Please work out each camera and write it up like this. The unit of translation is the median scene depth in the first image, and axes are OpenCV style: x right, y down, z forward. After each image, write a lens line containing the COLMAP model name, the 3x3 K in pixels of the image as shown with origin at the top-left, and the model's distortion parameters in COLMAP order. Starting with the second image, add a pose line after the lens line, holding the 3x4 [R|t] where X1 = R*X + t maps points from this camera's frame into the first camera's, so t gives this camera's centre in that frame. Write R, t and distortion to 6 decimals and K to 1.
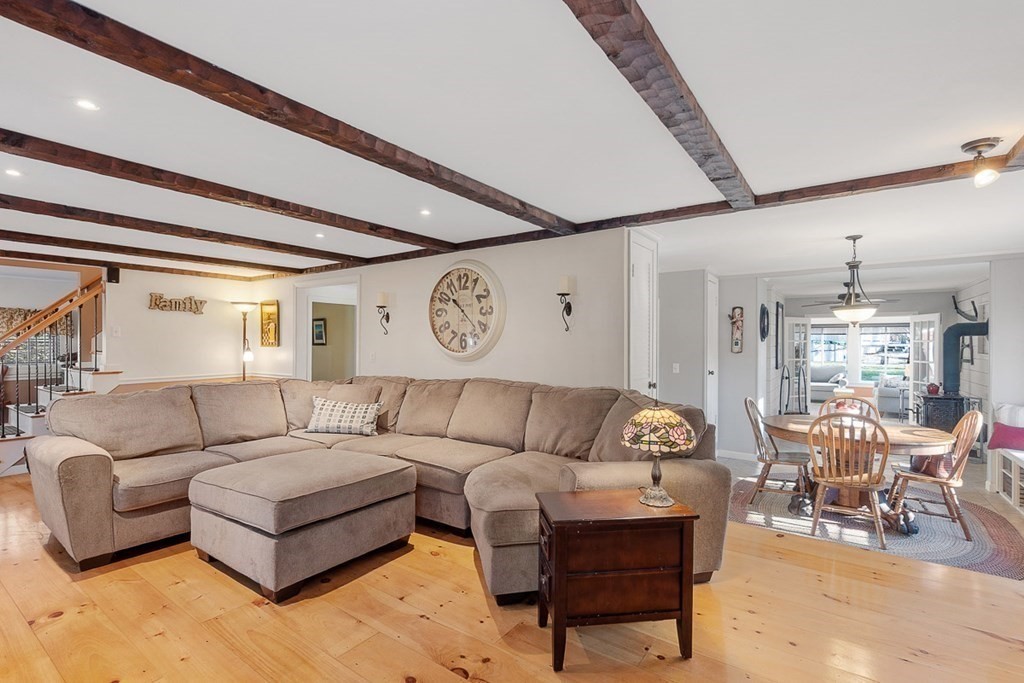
lens RADIAL K [[481.7, 0, 514.8], [0, 481.7, 342.2], [0, 0, 1]] dist [-0.003448, -0.000286]
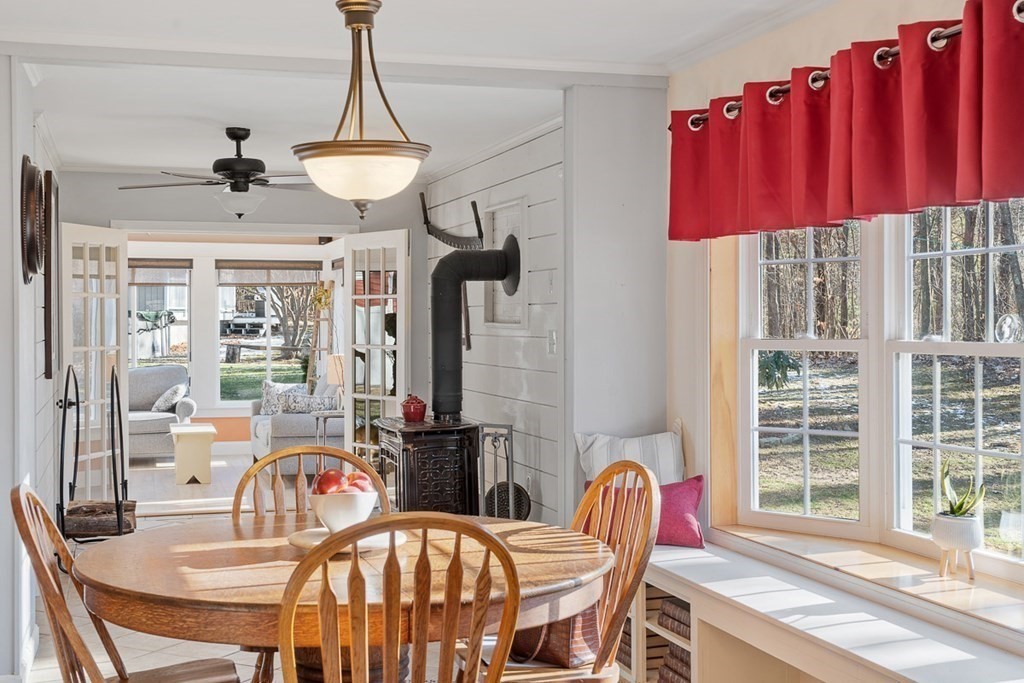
lens RADIAL K [[1272.7, 0, 509.6], [0, 1272.7, 338.6], [0, 0, 1]] dist [0.034544, 0.000000]
pose [[0.631231, -0.014827, 0.775453, 0.072504], [0.002747, 0.999854, 0.016882, 0.015692], [-0.775590, -0.008526, 0.631179, 0.216410]]
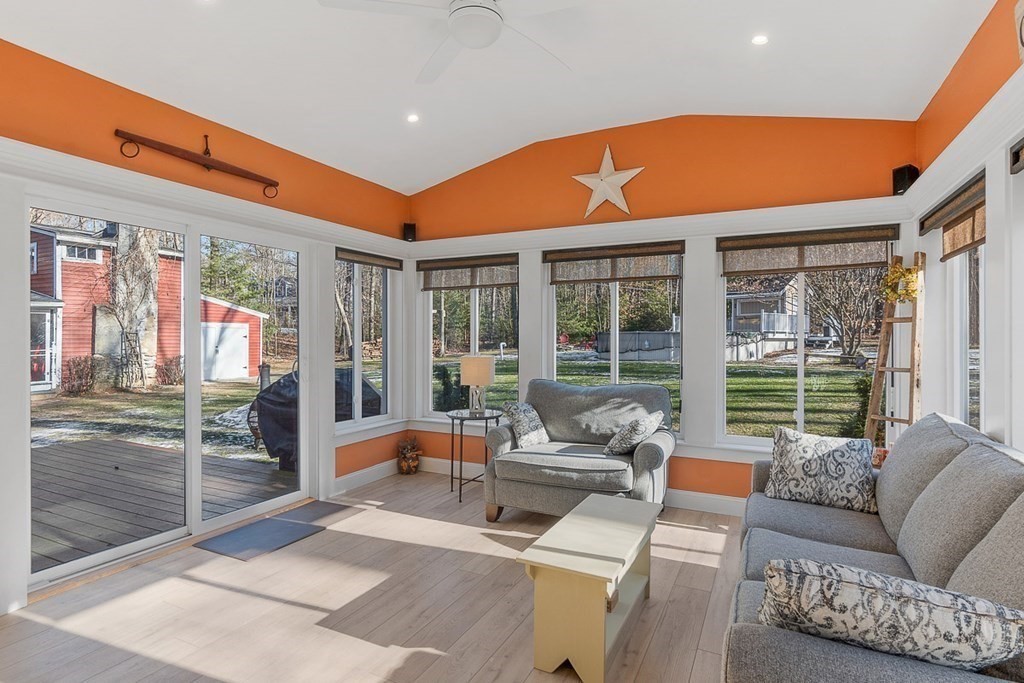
lens RADIAL K [[538.9, 0, 507.4], [0, 538.9, 340.4], [0, 0, 1]] dist [-0.007428, -0.002199]
pose [[0.988728, 0.002290, 0.149702, 0.843489], [-0.002779, 0.999991, 0.003056, 0.033690], [-0.149694, -0.003437, 0.988726, 1.087707]]
